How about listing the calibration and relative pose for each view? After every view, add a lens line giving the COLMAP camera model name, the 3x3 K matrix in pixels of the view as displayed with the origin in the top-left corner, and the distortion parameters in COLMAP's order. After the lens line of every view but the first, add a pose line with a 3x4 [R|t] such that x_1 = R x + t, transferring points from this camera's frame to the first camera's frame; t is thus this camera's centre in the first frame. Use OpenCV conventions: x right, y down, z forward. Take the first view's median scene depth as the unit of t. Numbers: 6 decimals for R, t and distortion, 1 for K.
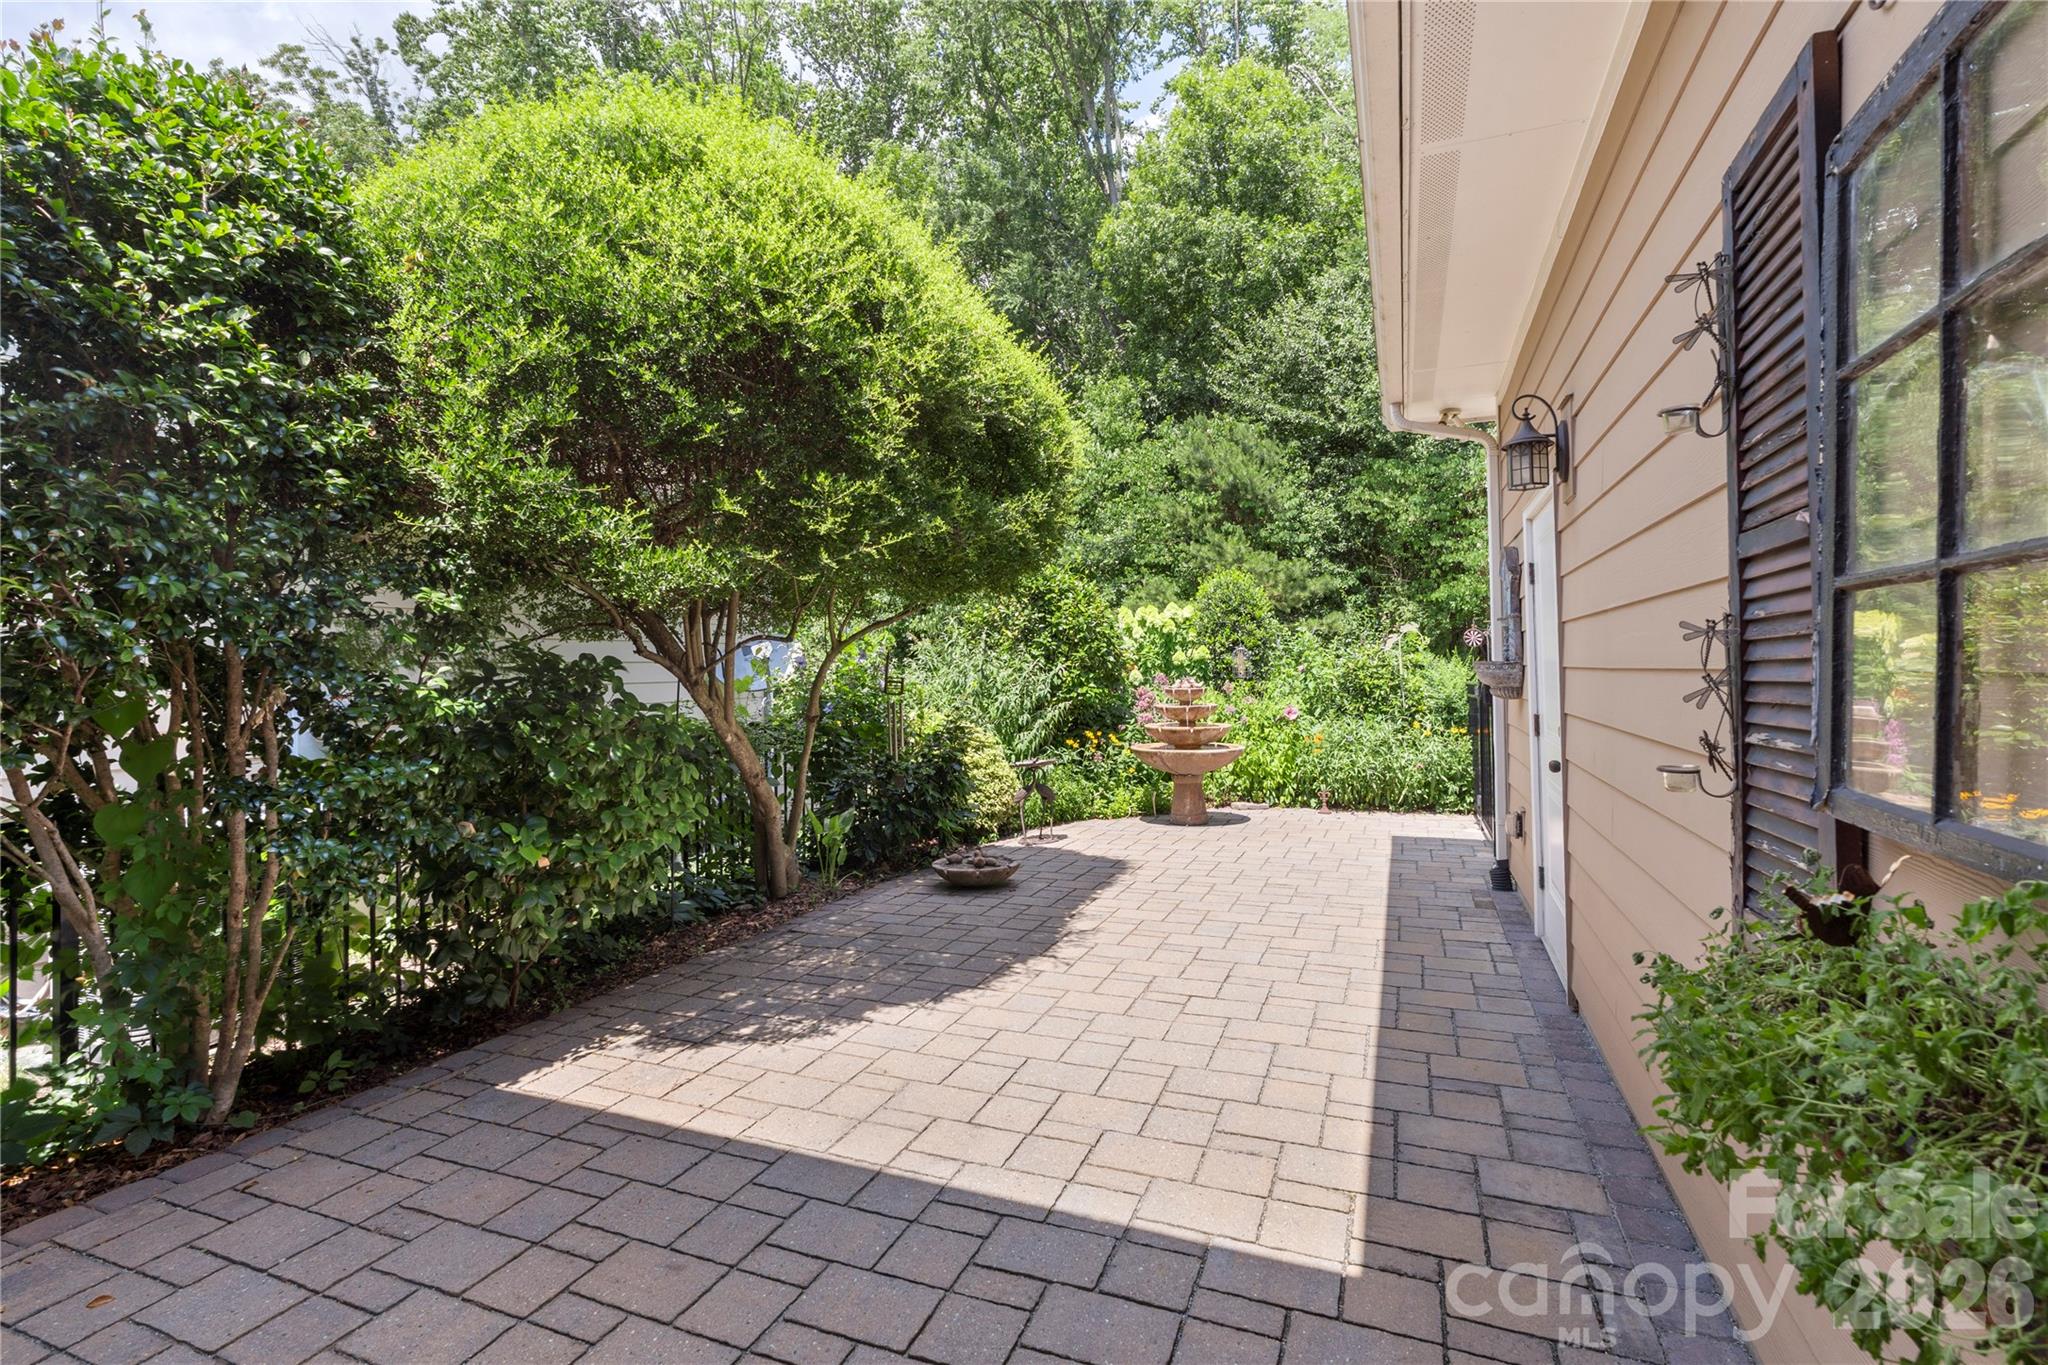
lens RADIAL K [[900.4, 0, 1029.7], [0, 900.4, 685.6], [0, 0, 1]] dist [-0.000776, -0.000525]
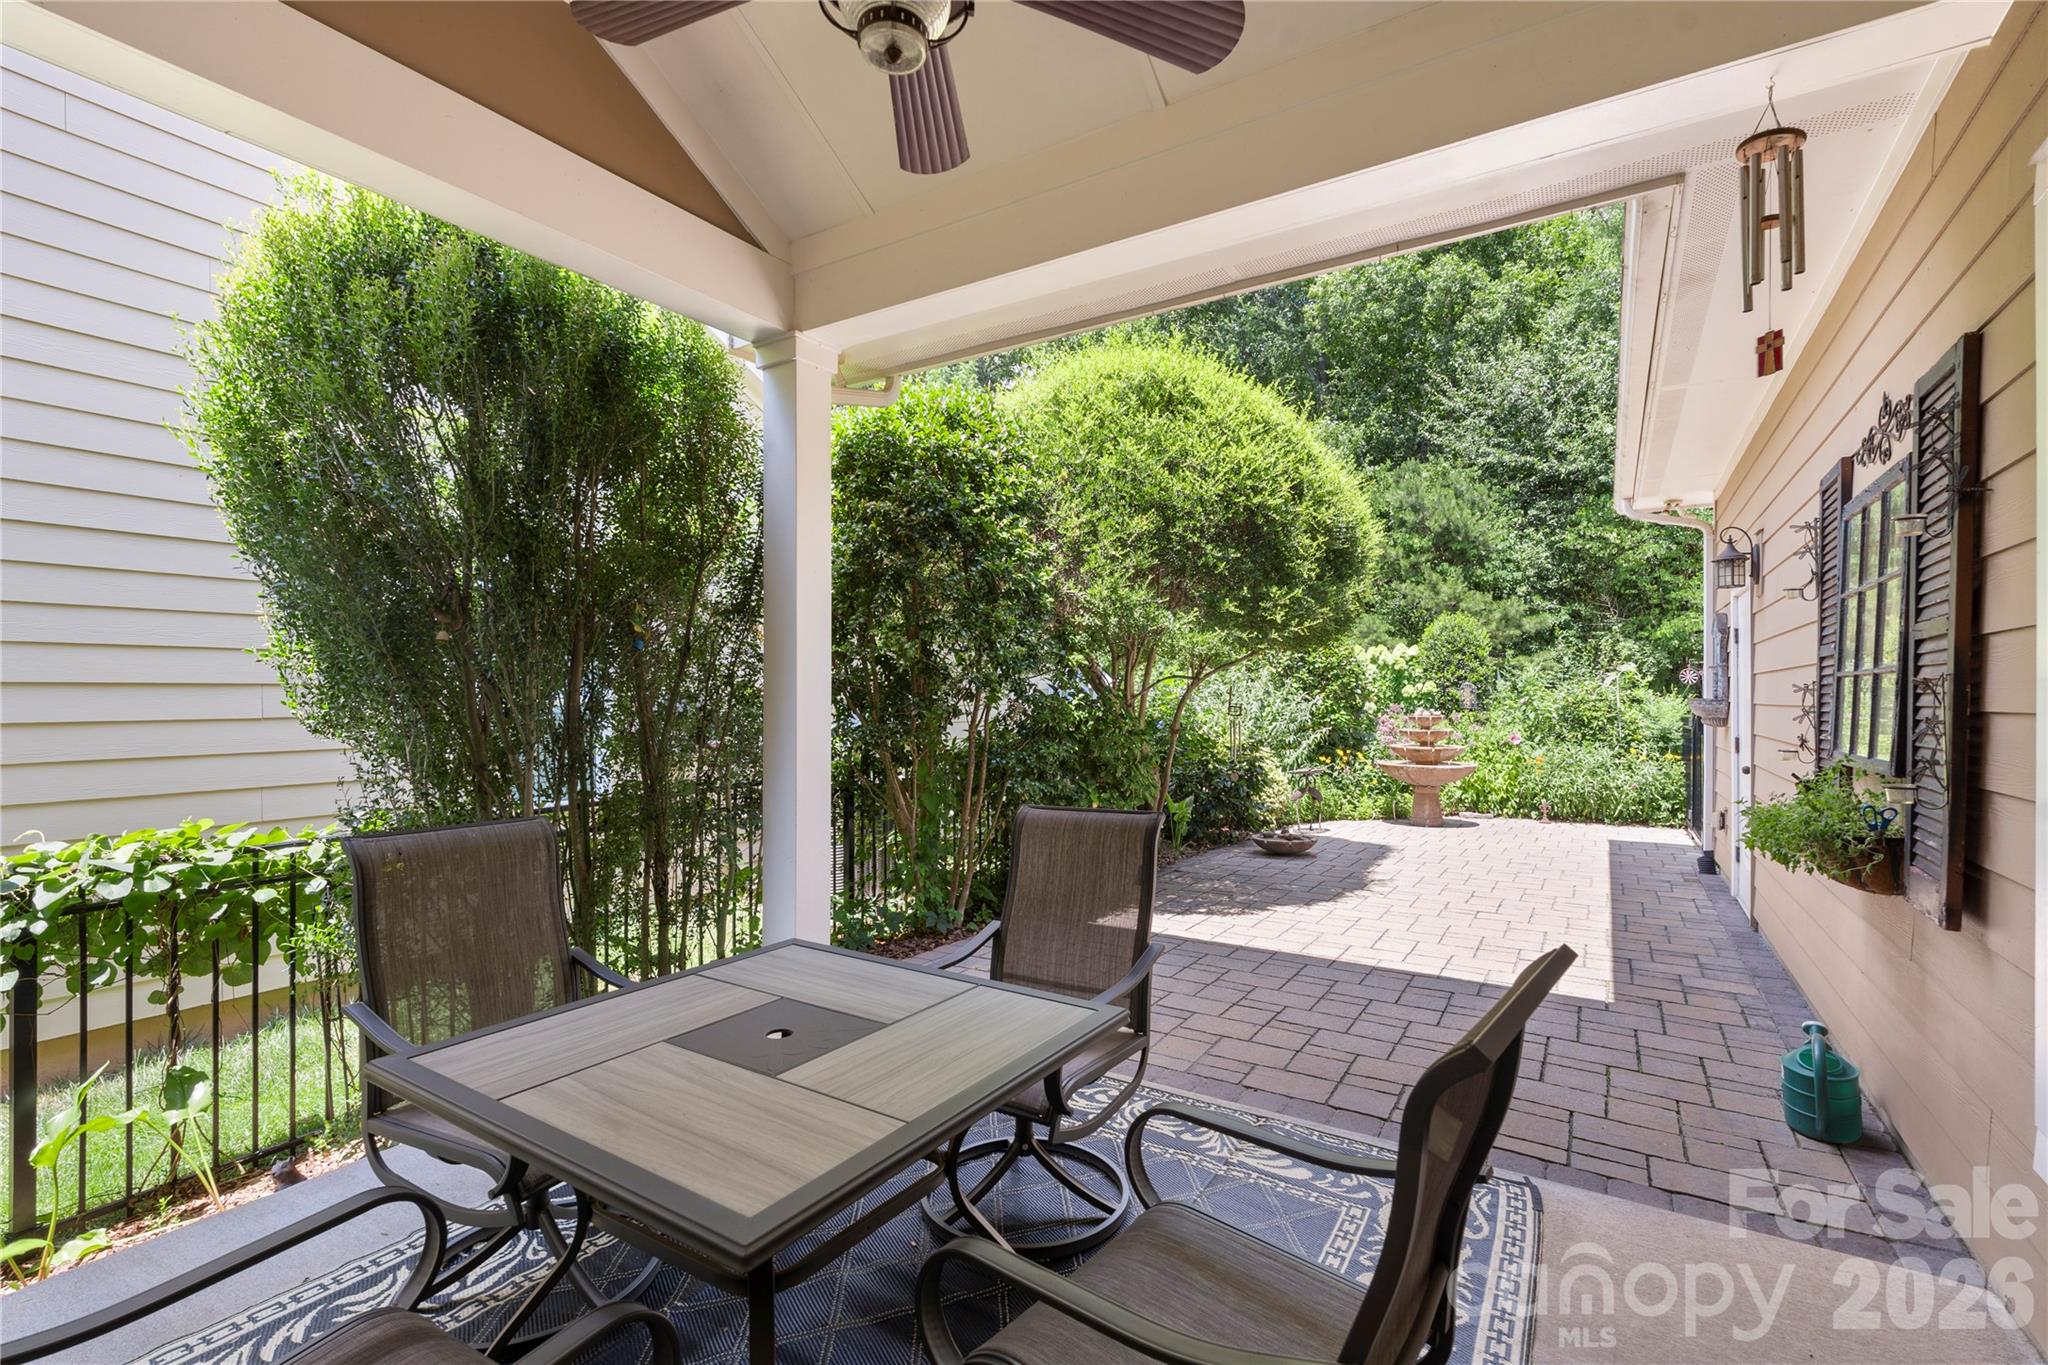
lens RADIAL K [[922.9, 0, 1032.3], [0, 922.9, 730.8], [0, 0, 1]] dist [0.026414, -0.000101]
pose [[0.987663, 0.019963, -0.155314, -0.154686], [-0.016933, 0.999640, 0.020804, 0.005456], [0.155674, -0.017917, 0.987646, -0.321524]]
